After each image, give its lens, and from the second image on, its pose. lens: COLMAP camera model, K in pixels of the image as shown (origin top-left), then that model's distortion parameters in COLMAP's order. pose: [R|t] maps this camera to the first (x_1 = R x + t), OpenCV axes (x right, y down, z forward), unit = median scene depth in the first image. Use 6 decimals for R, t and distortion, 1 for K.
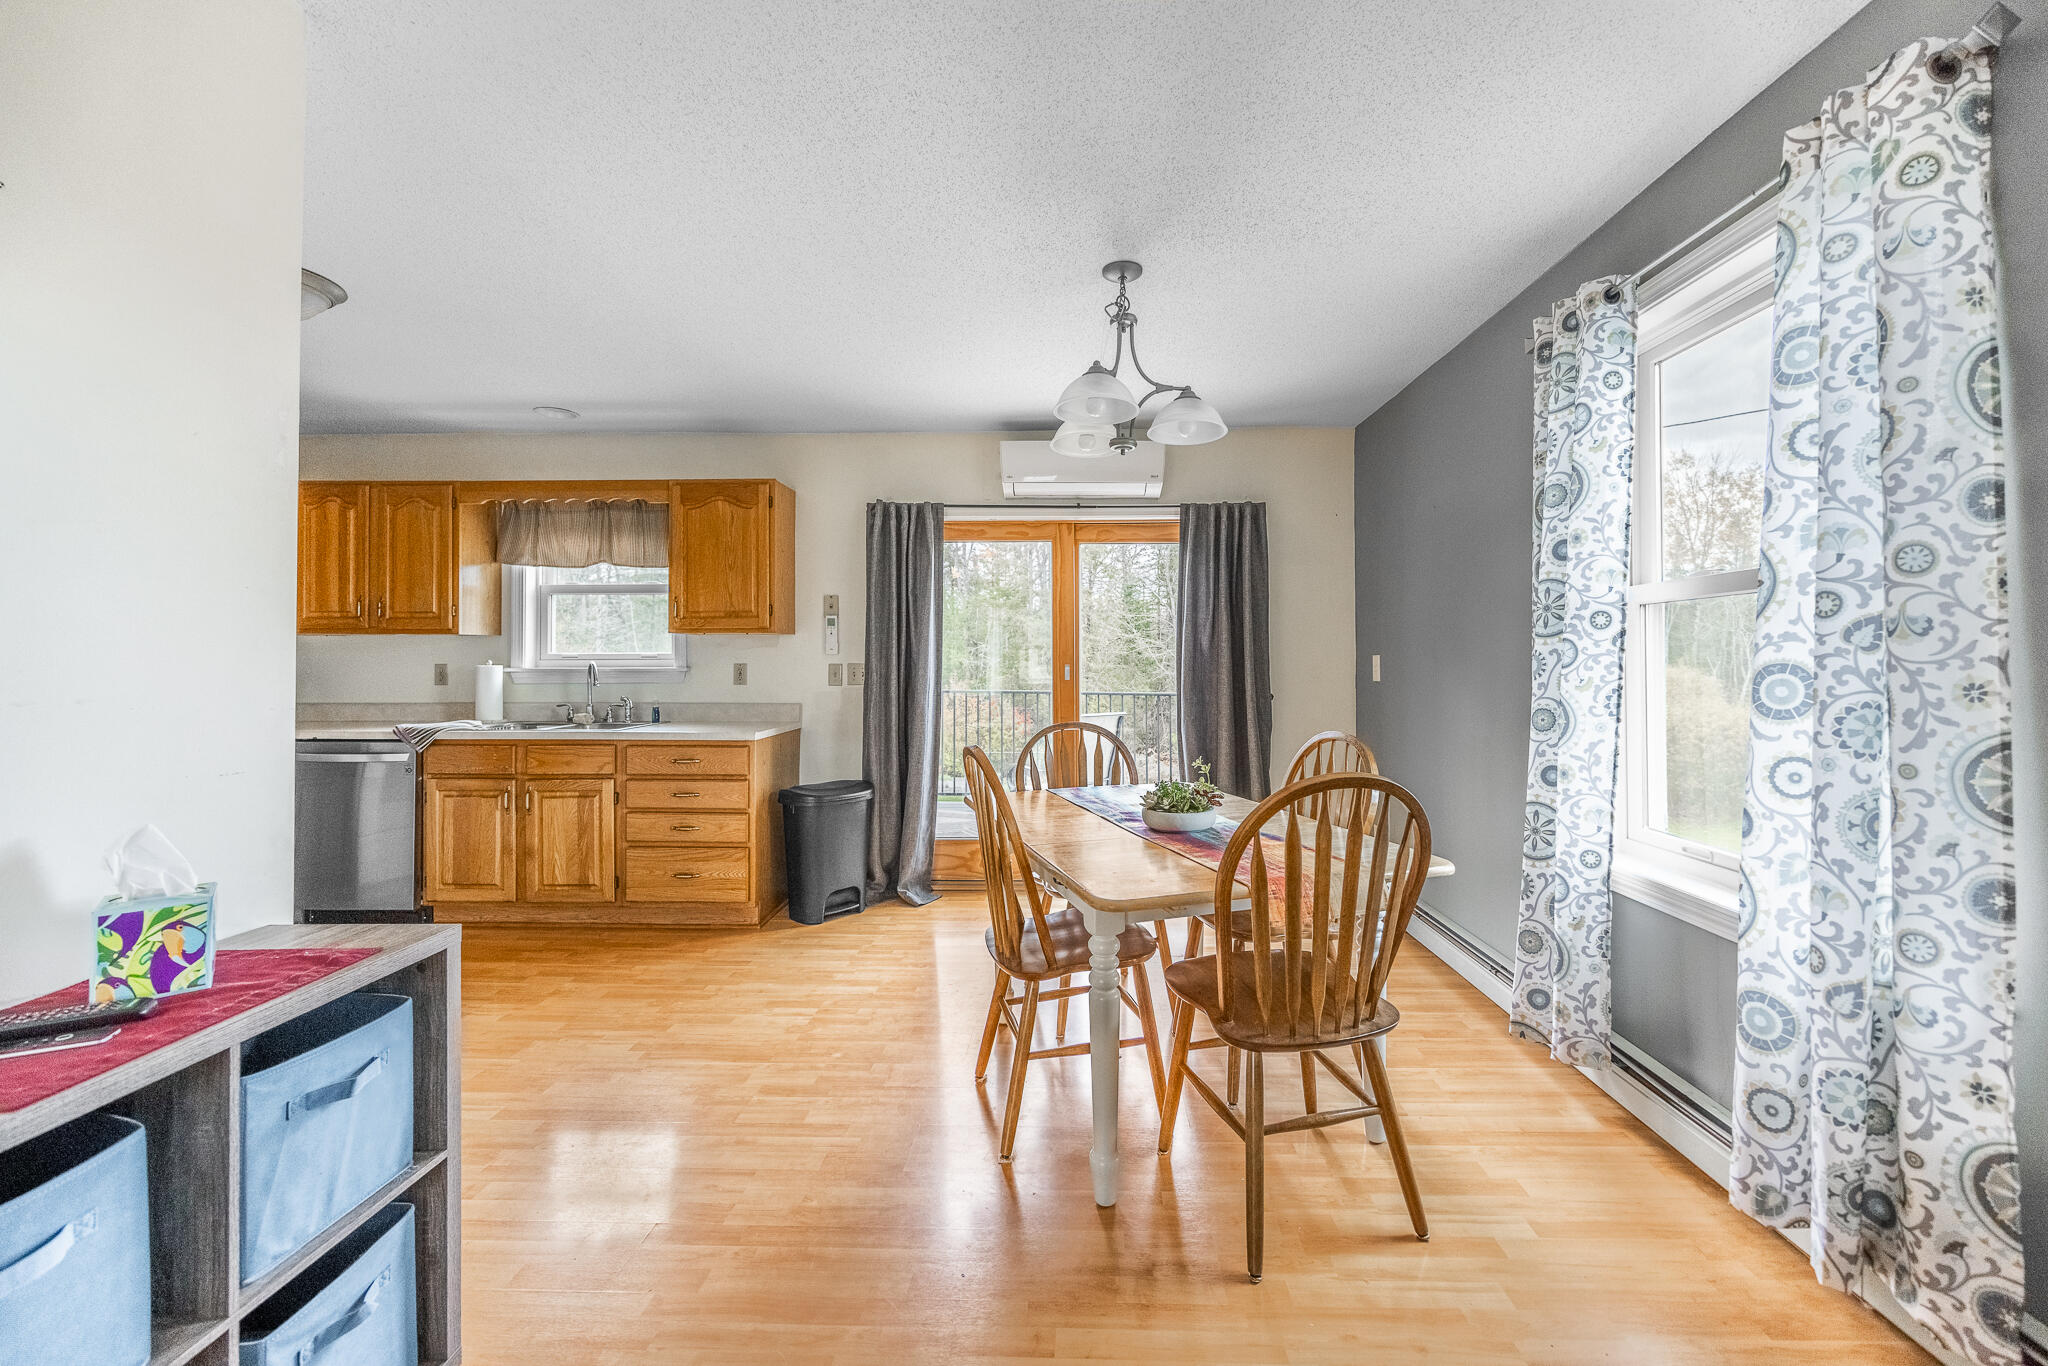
lens RADIAL K [[855.8, 0, 1019.6], [0, 855.8, 648.9], [0, 0, 1]] dist [-0.002176, -0.000684]
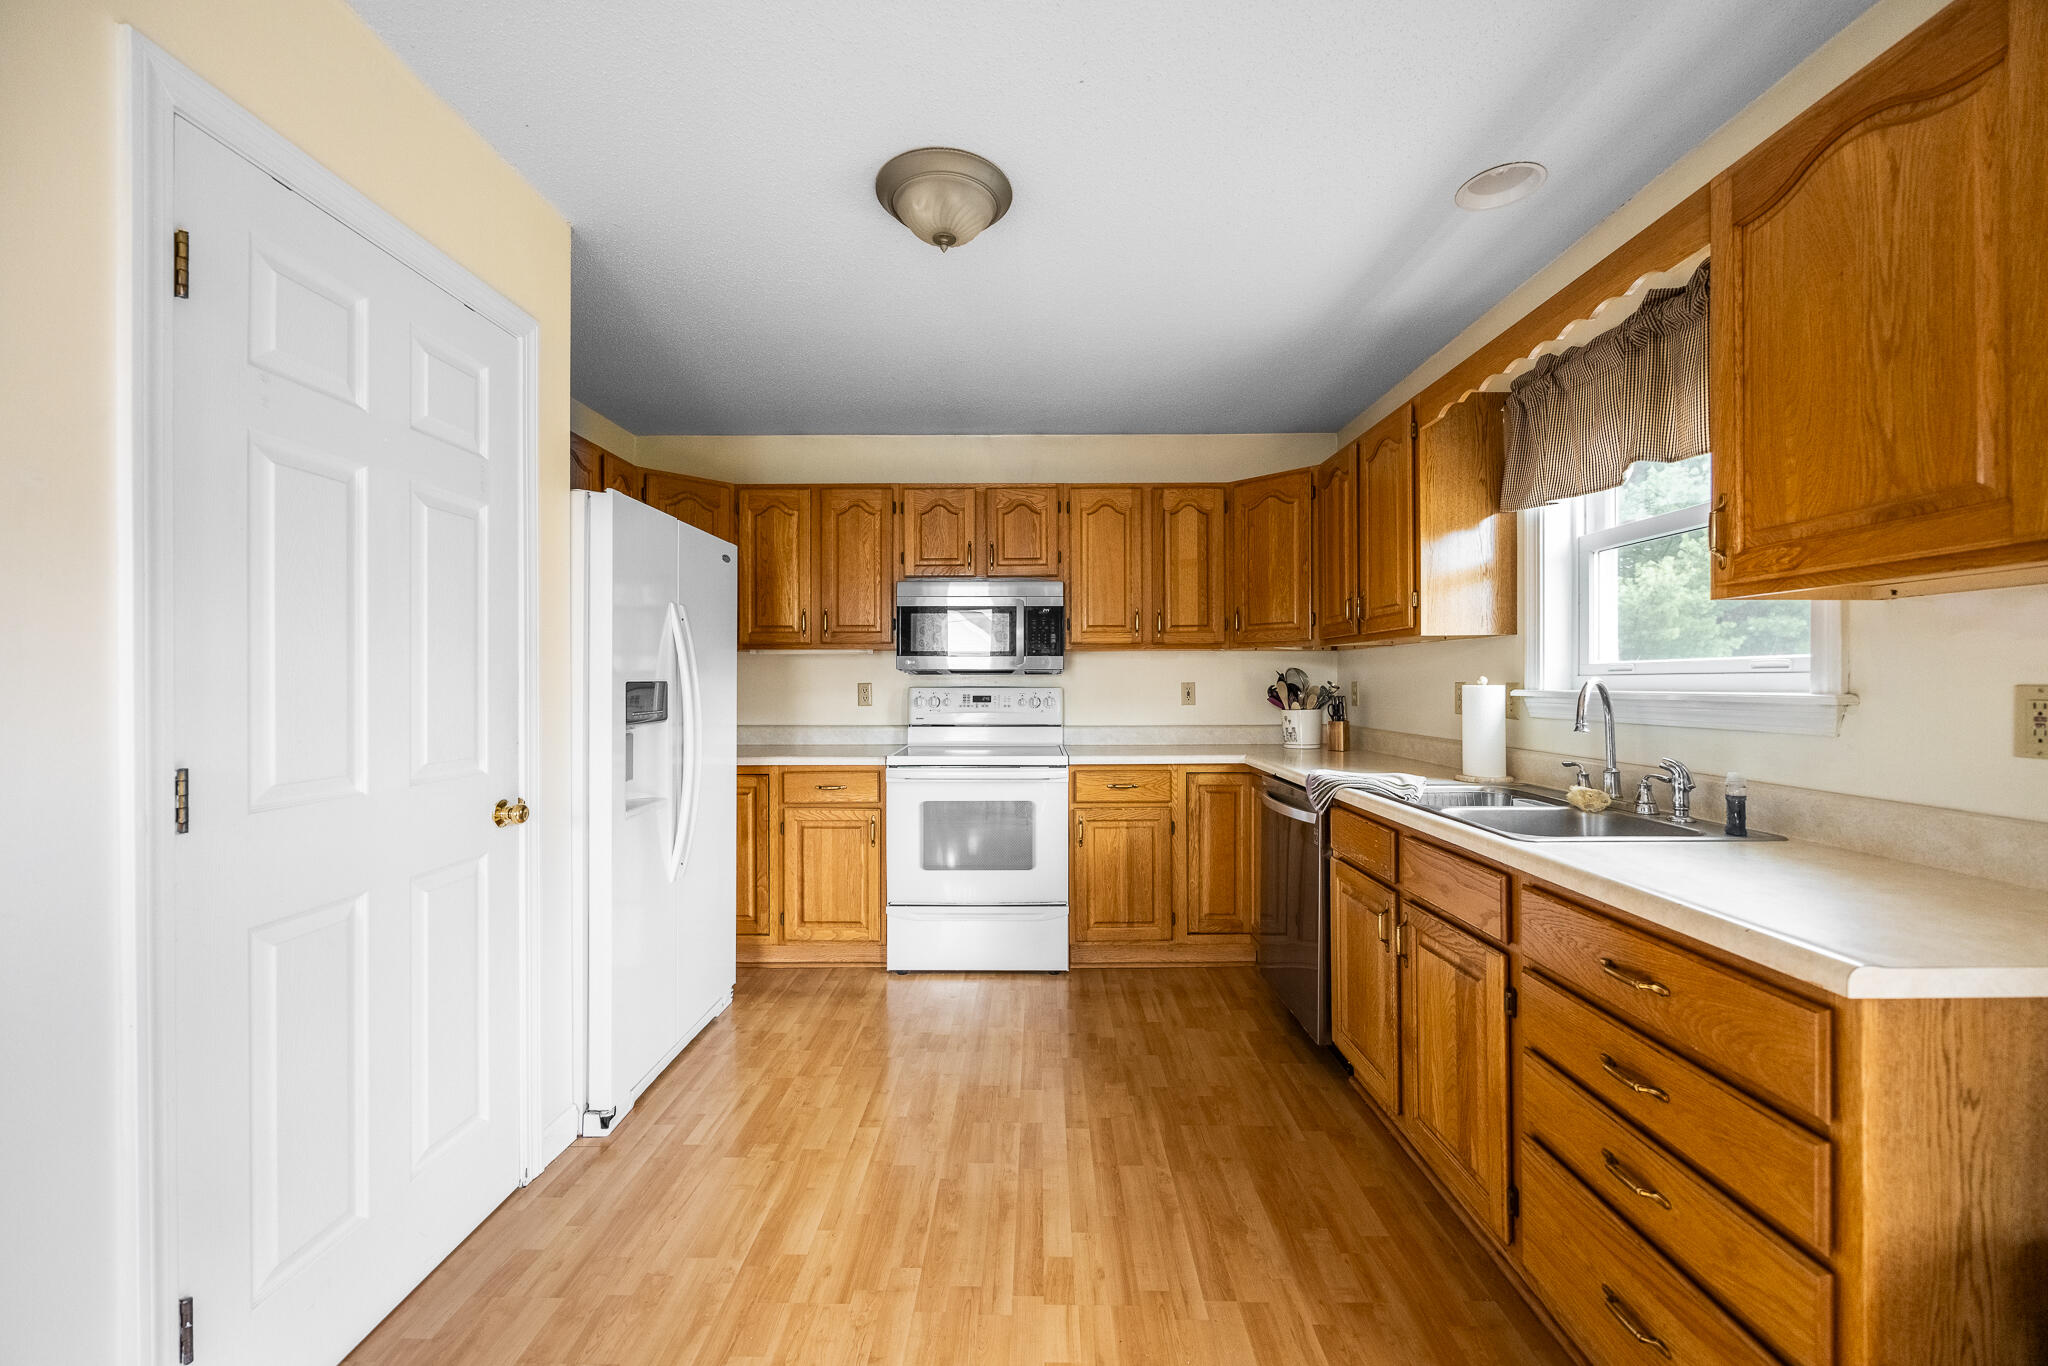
lens RADIAL K [[778.1, 0, 1024.0], [0, 778.1, 683.0], [0, 0, 1]] dist [0.000495, 0.000043]
pose [[-0.003518, 0.002781, -0.999990, -0.183656], [0.025092, 0.999682, 0.002692, 0.019165], [0.999679, -0.025083, -0.003586, 1.650034]]
